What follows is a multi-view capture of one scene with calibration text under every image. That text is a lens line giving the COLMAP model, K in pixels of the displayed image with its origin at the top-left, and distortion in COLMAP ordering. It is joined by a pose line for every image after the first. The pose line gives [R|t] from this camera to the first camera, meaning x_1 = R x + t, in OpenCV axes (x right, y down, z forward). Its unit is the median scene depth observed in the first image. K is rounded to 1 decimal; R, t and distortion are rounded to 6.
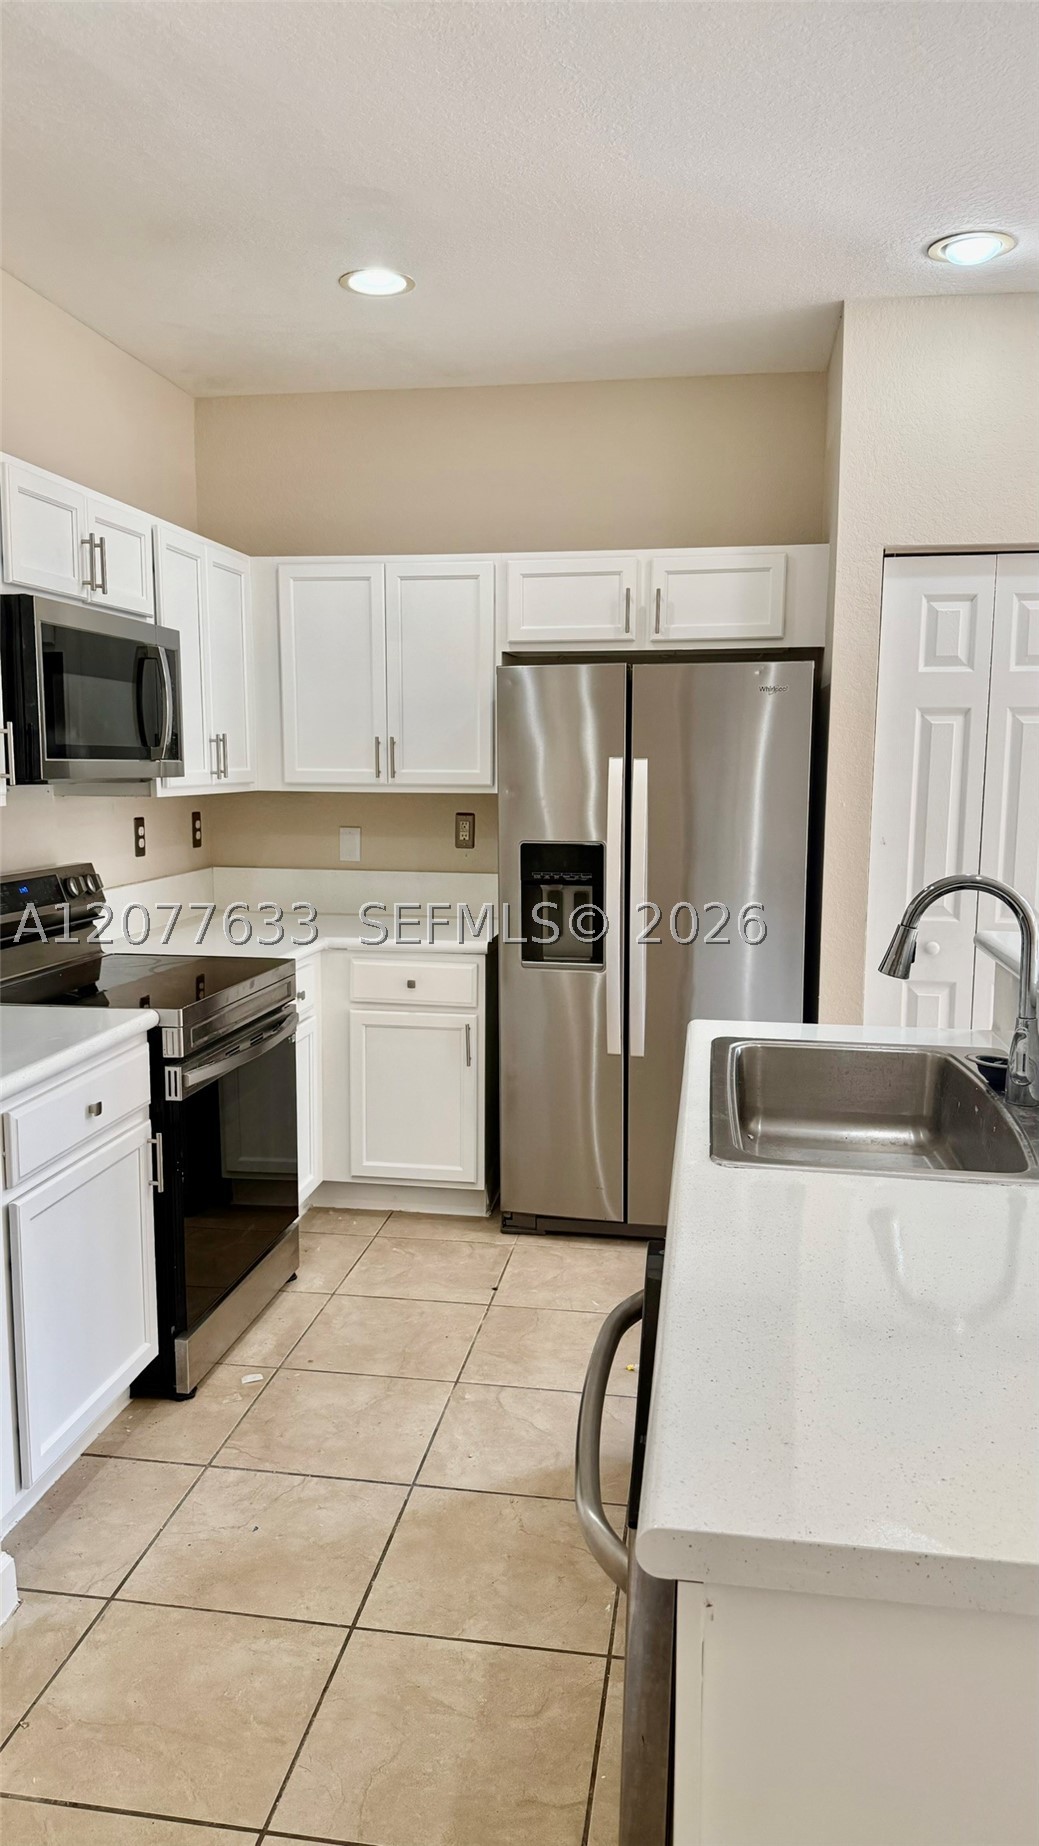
lens RADIAL K [[1301.5, 0, 526.4], [0, 1301.5, 926.7], [0, 0, 1]] dist [0.063517, -0.081527]
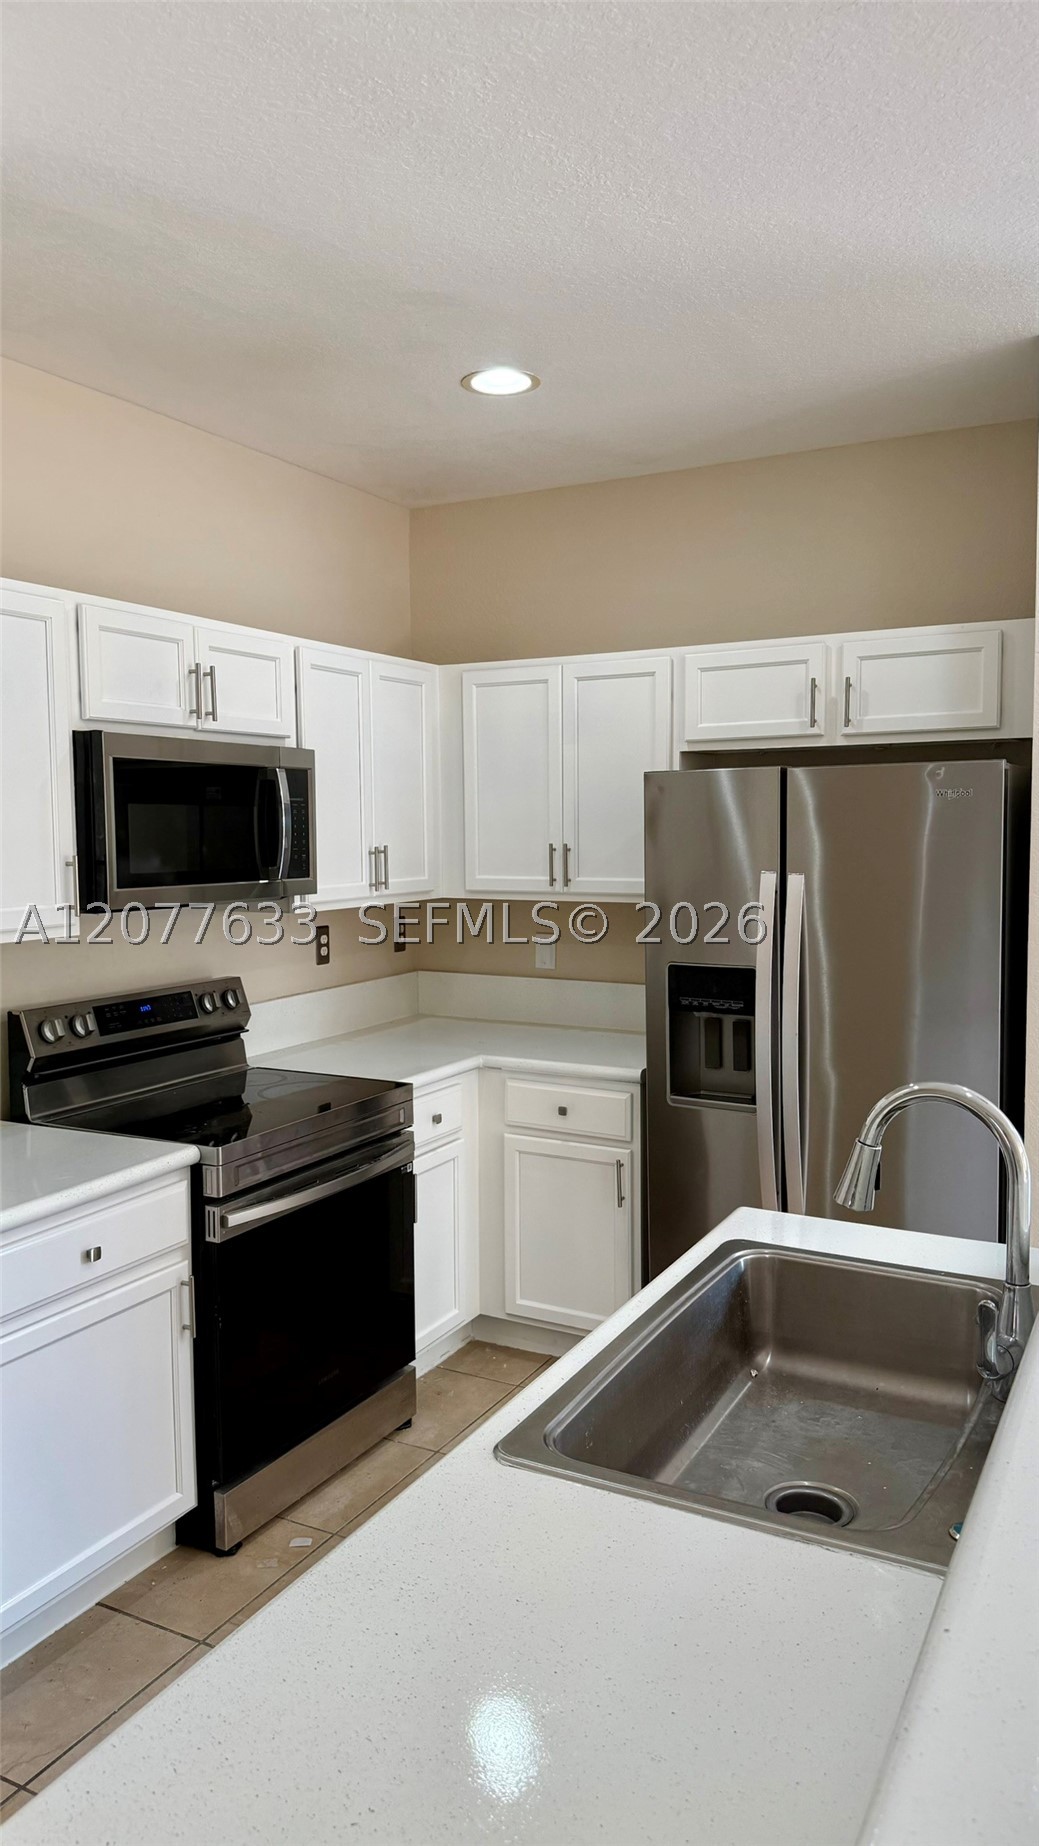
lens RADIAL K [[1301.5, 0, 532.3], [0, 1301.5, 914.2], [0, 0, 1]] dist [0.063517, -0.081527]
pose [[0.942228, 0.013198, -0.334712, 0.214002], [-0.031533, 0.998281, -0.049403, -0.053154], [0.333485, 0.057103, 0.941024, 0.119516]]
